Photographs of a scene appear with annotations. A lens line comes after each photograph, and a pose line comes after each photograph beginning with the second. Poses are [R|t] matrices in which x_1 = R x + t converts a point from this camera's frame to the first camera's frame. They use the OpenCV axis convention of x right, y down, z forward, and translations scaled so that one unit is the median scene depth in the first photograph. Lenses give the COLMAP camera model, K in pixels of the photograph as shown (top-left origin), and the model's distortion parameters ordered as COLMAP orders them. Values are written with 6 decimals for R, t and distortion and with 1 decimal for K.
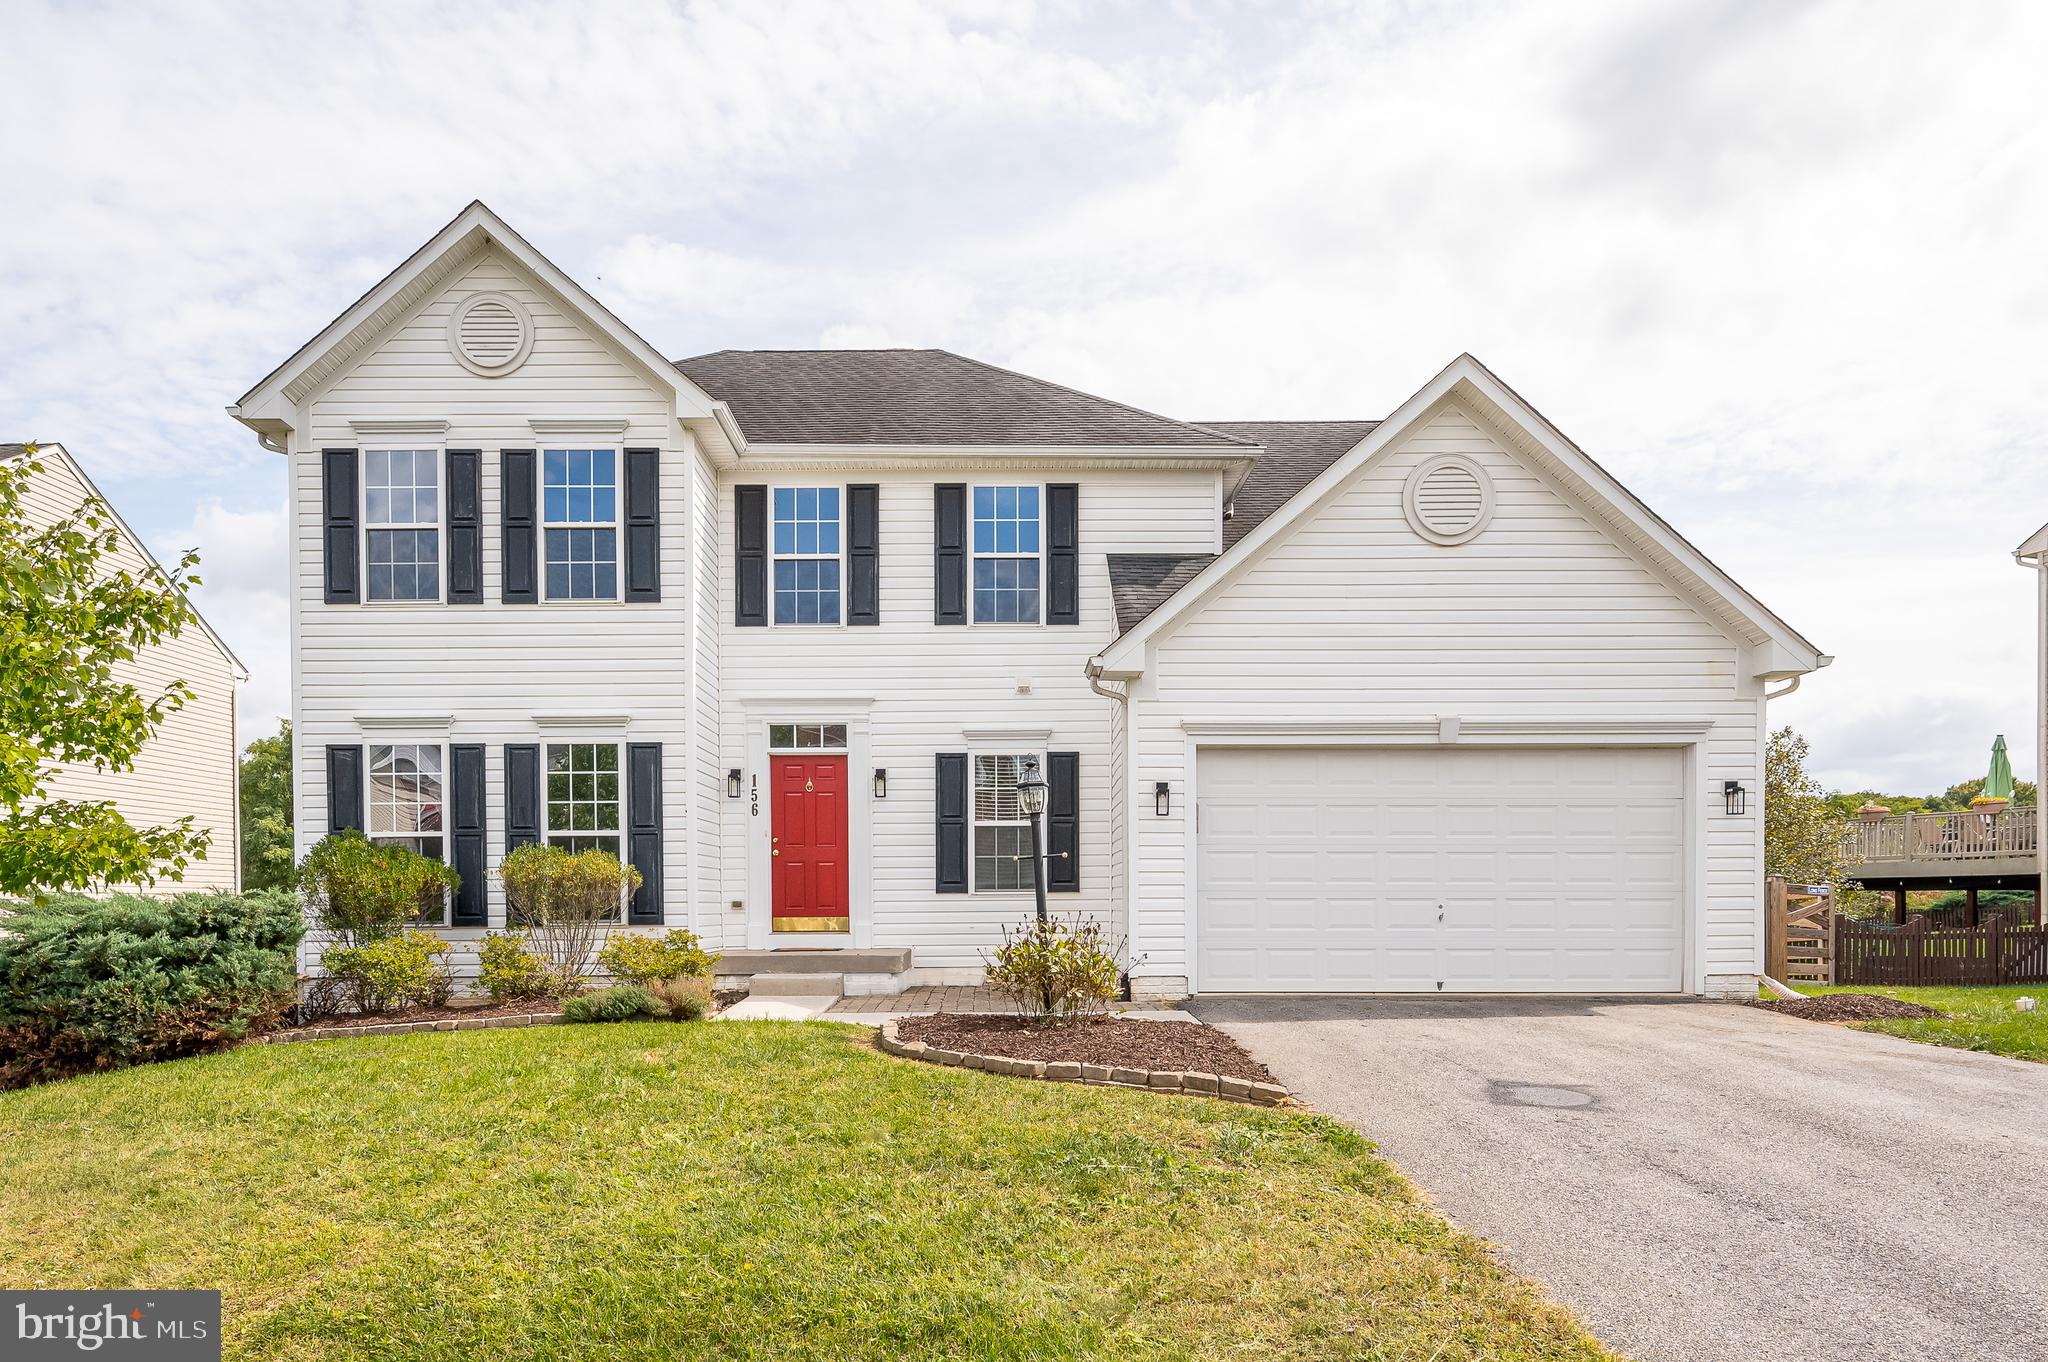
lens RADIAL K [[1257.6, 0, 1017.5], [0, 1257.6, 882.0], [0, 0, 1]] dist [-0.003120, 0.001731]
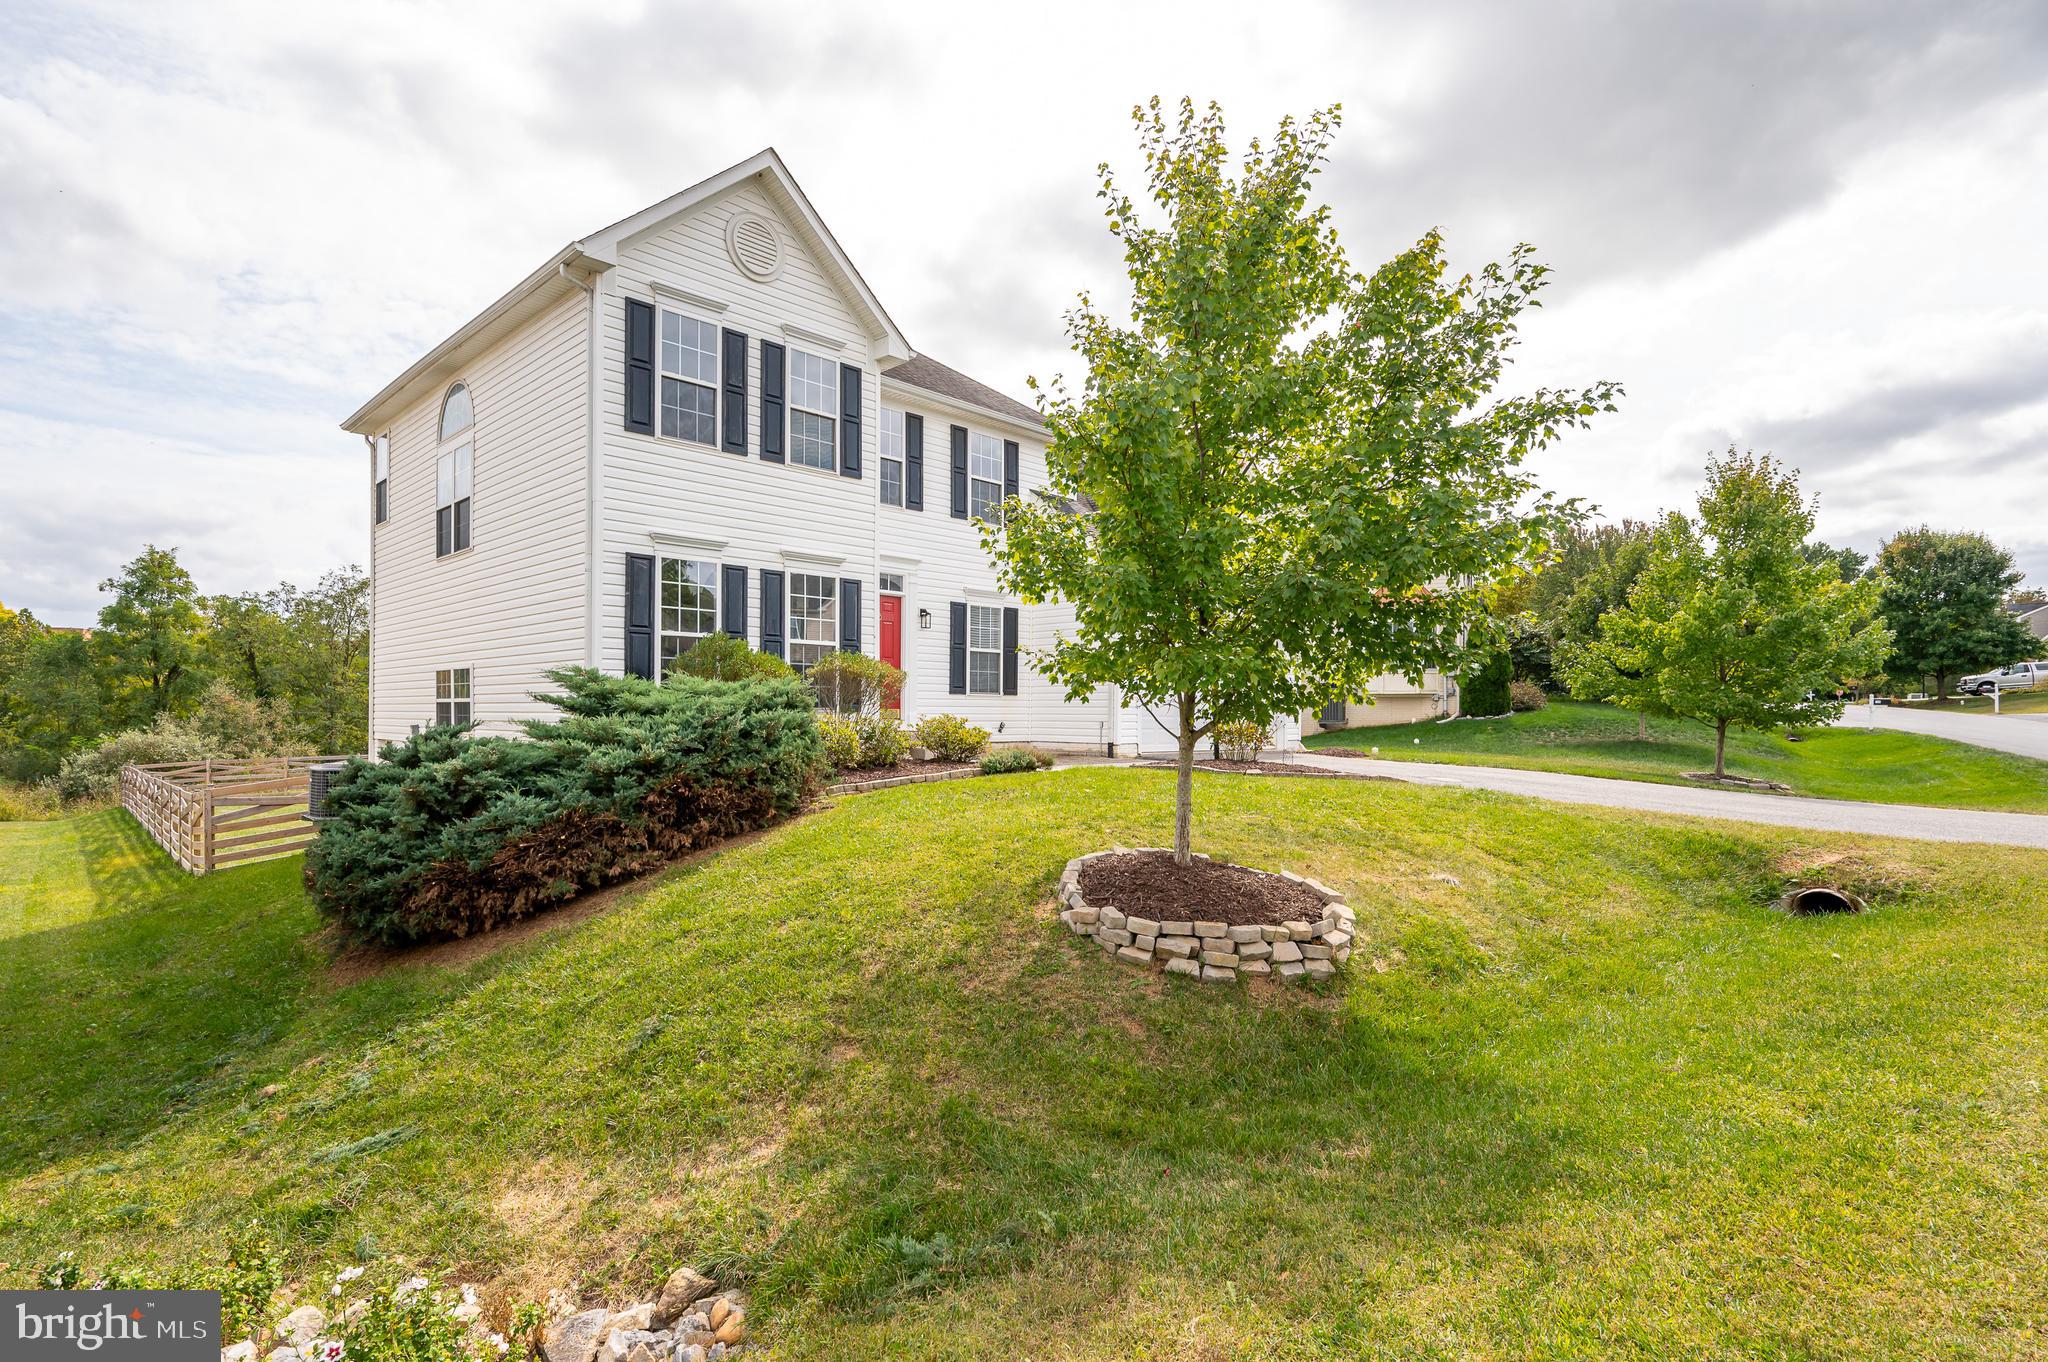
lens RADIAL K [[978.9, 0, 1024.0], [0, 978.9, 681.0], [0, 0, 1]] dist [0.001254, 0.000034]
pose [[0.719394, 0.033055, 0.693815, -0.898208], [-0.022999, 0.999453, -0.023769, 0.021572], [-0.694221, 0.001142, 0.719761, 0.096665]]
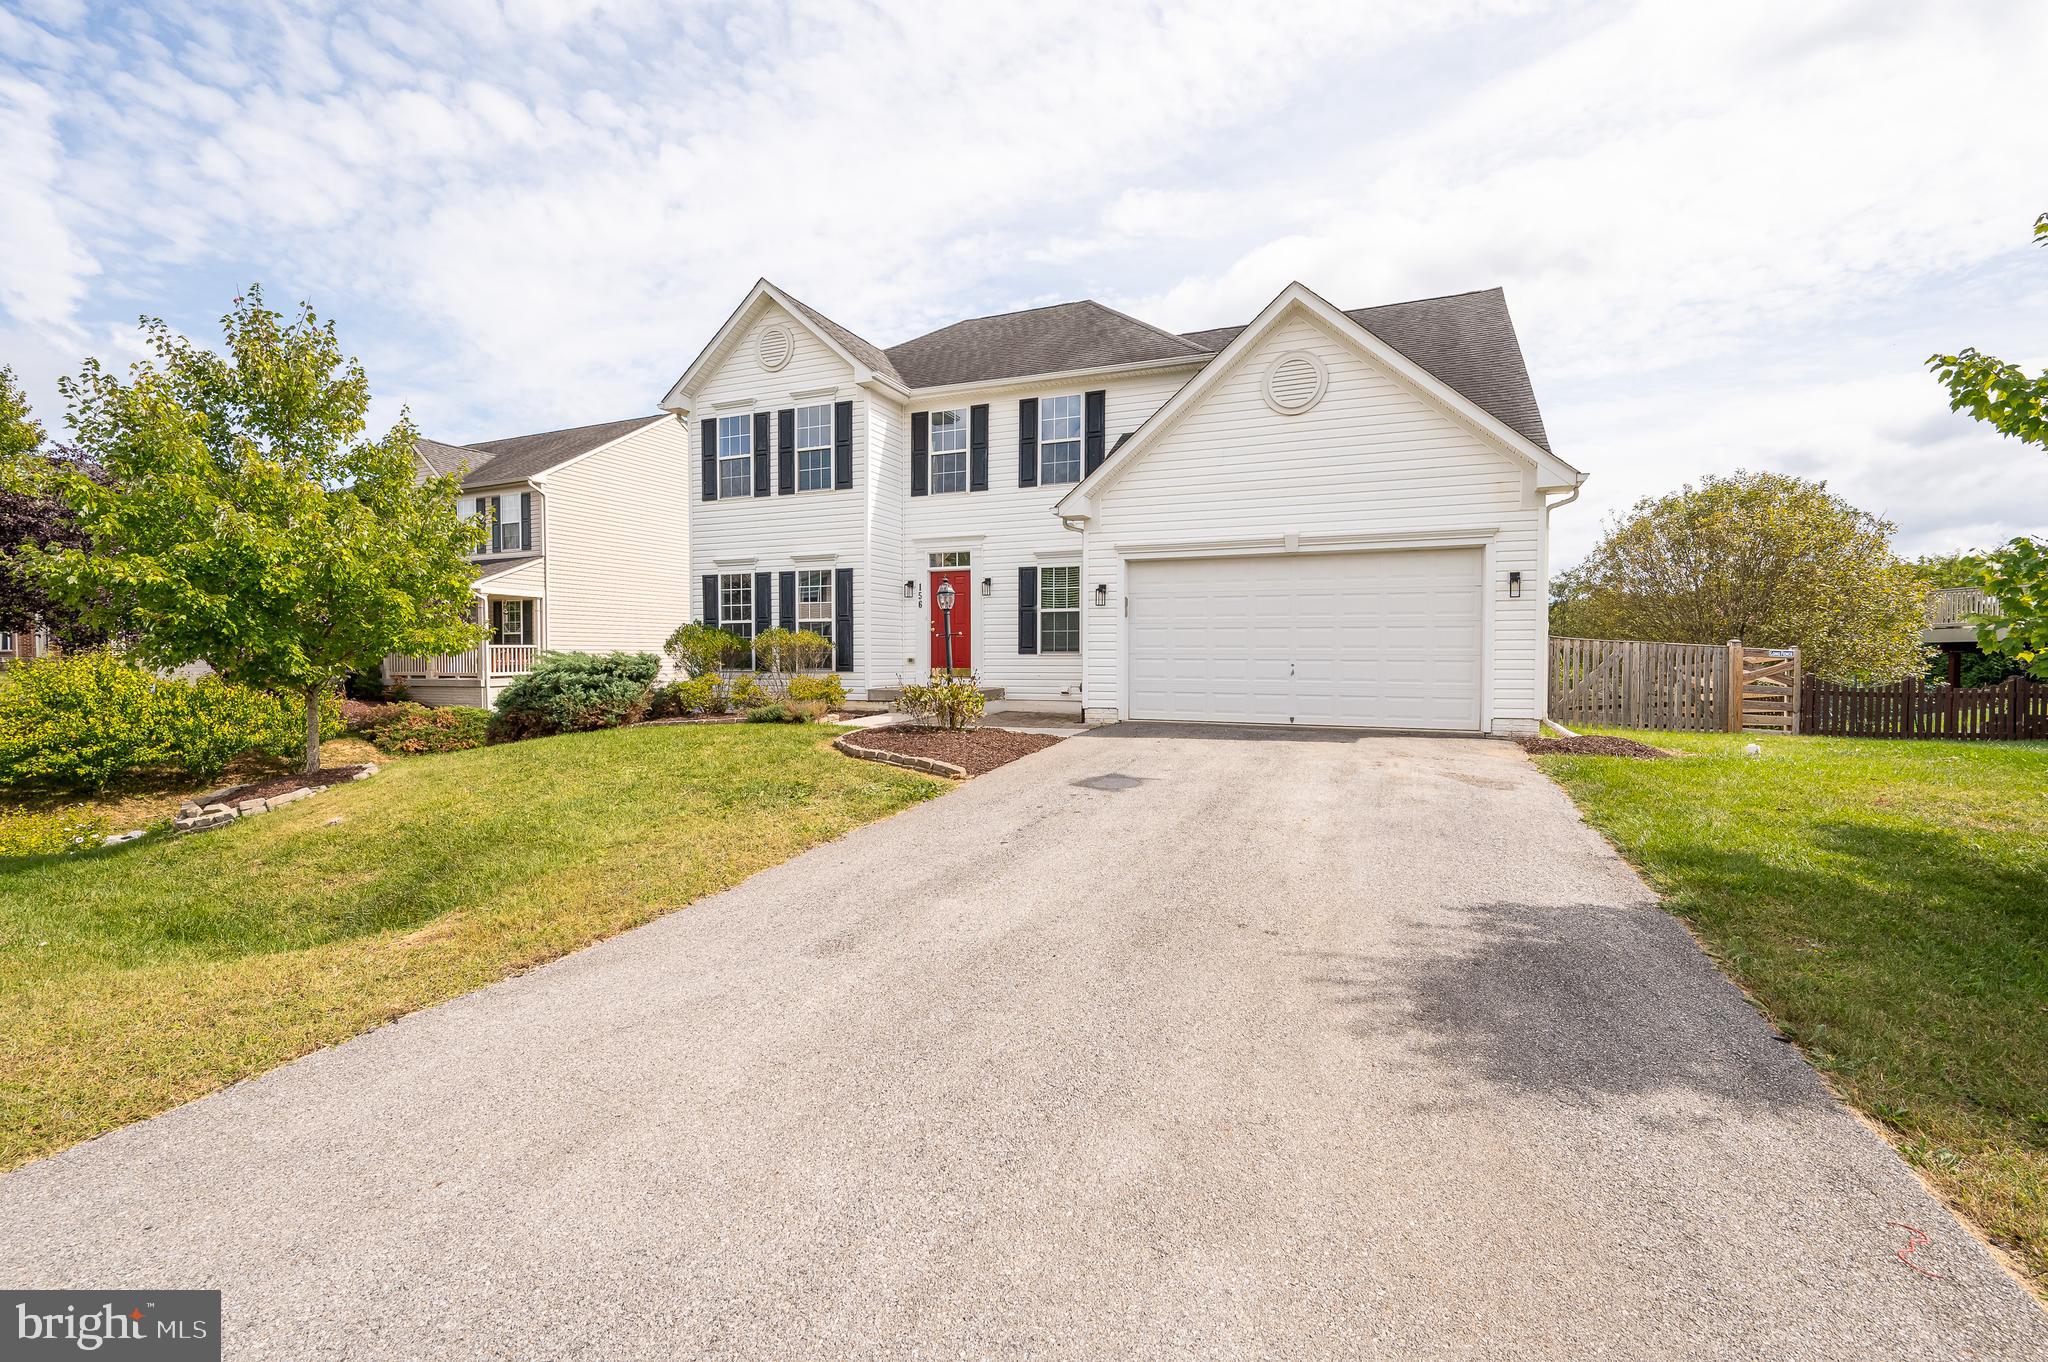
lens RADIAL K [[916.5, 0, 1037.5], [0, 916.5, 644.8], [0, 0, 1]] dist [0.002270, 0.005234]
pose [[0.919633, -0.000242, -0.392778, 0.459611], [0.001169, 0.999997, 0.002120, -0.005957], [0.392777, -0.002409, 0.919631, -0.080044]]
